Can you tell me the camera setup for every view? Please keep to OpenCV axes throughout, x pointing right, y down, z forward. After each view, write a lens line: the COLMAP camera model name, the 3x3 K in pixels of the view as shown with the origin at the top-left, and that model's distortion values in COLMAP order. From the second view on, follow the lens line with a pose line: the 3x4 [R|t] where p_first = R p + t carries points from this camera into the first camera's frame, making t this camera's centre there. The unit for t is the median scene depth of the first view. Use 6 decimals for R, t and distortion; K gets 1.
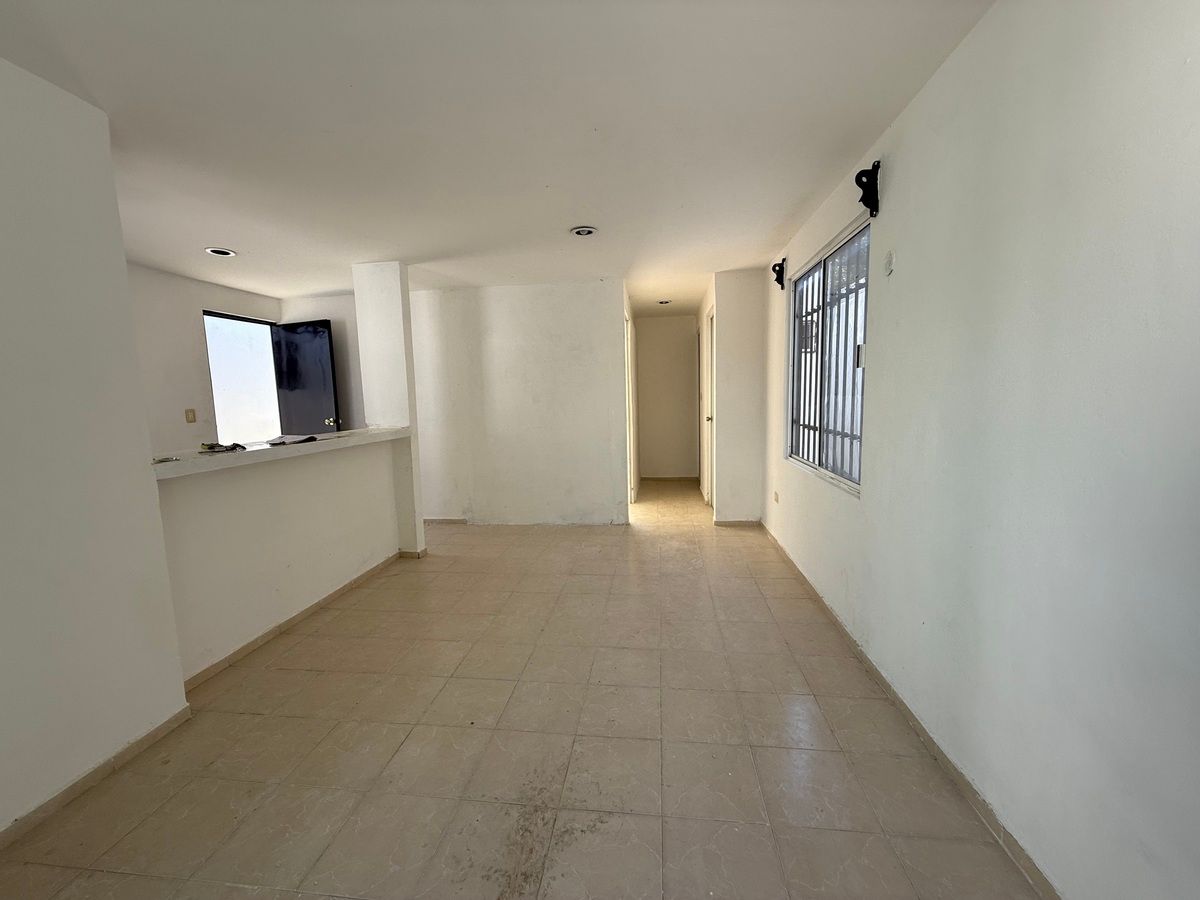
lens RADIAL K [[478.4, 0, 599.5], [0, 478.4, 448.1], [0, 0, 1]] dist [0.000036, 0.000229]
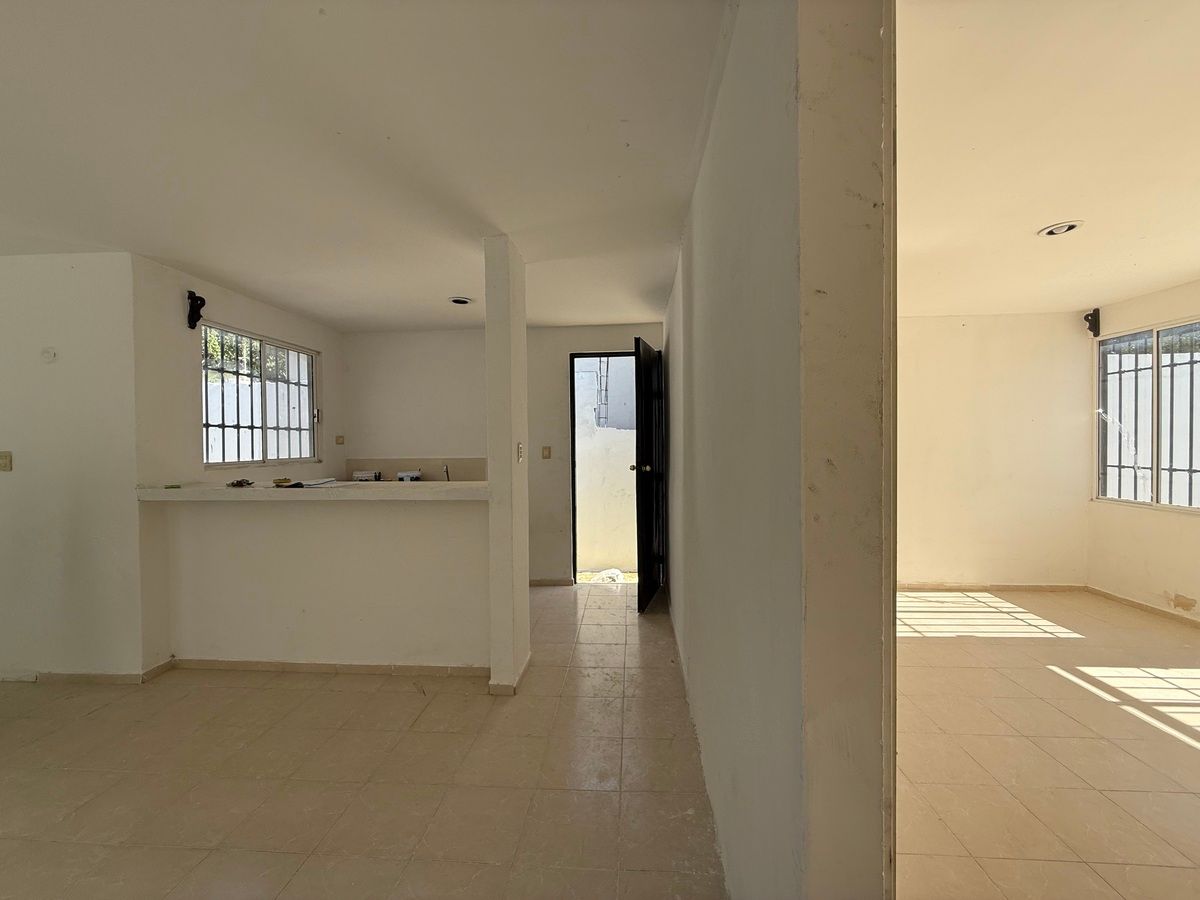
lens RADIAL K [[478.4, 0, 599.9], [0, 478.4, 451.9], [0, 0, 1]] dist [0.000036, 0.000229]
pose [[0.051806, 0.044446, -0.997668, 0.296789], [-0.102076, 0.994012, 0.038983, -0.151706], [0.993427, 0.099819, 0.056033, 1.300548]]
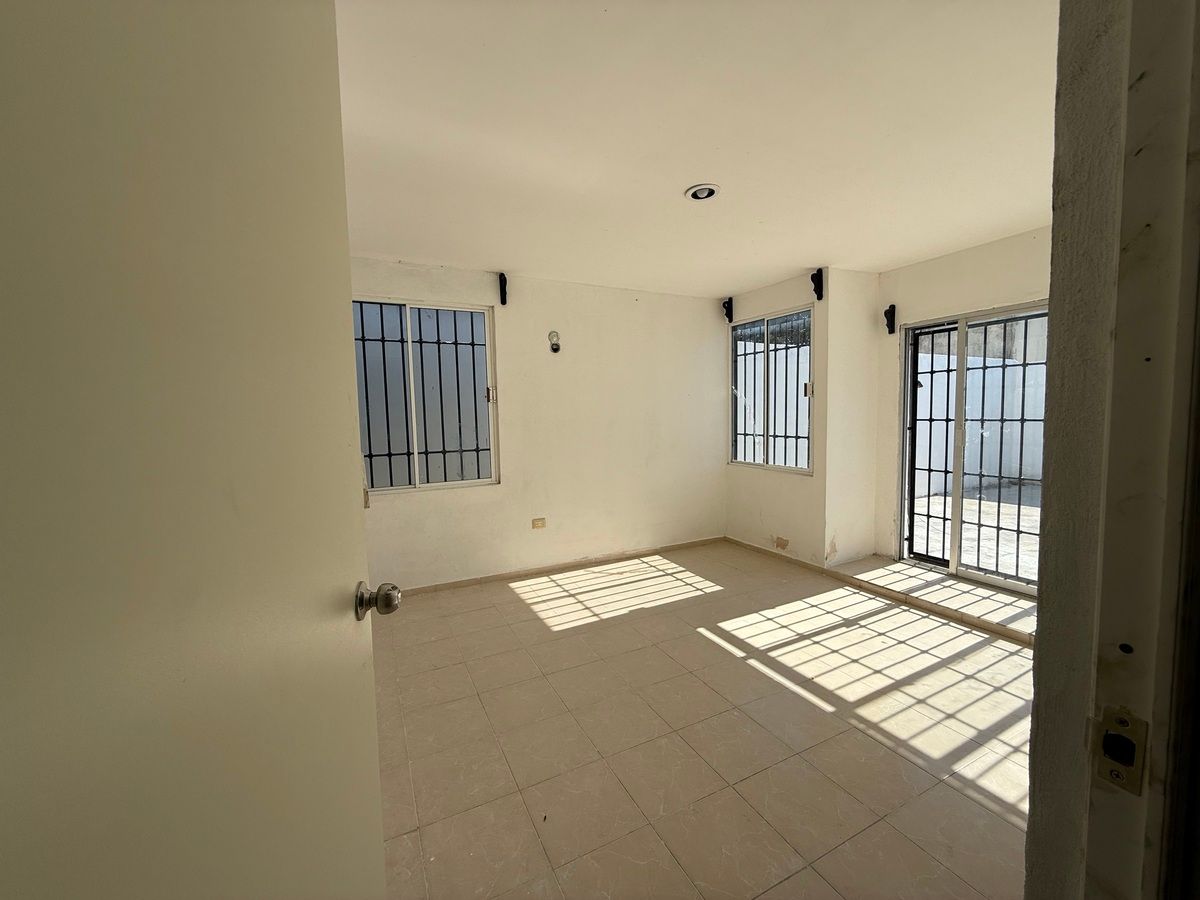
lens RADIAL K [[478.4, 0, 603.6], [0, 478.4, 450.4], [0, 0, 1]] dist [0.000036, 0.000229]
pose [[0.560032, 0.081495, -0.824453, 0.014832], [-0.089964, 0.995248, 0.037268, -0.178814], [0.823572, 0.053299, 0.564702, 1.630510]]
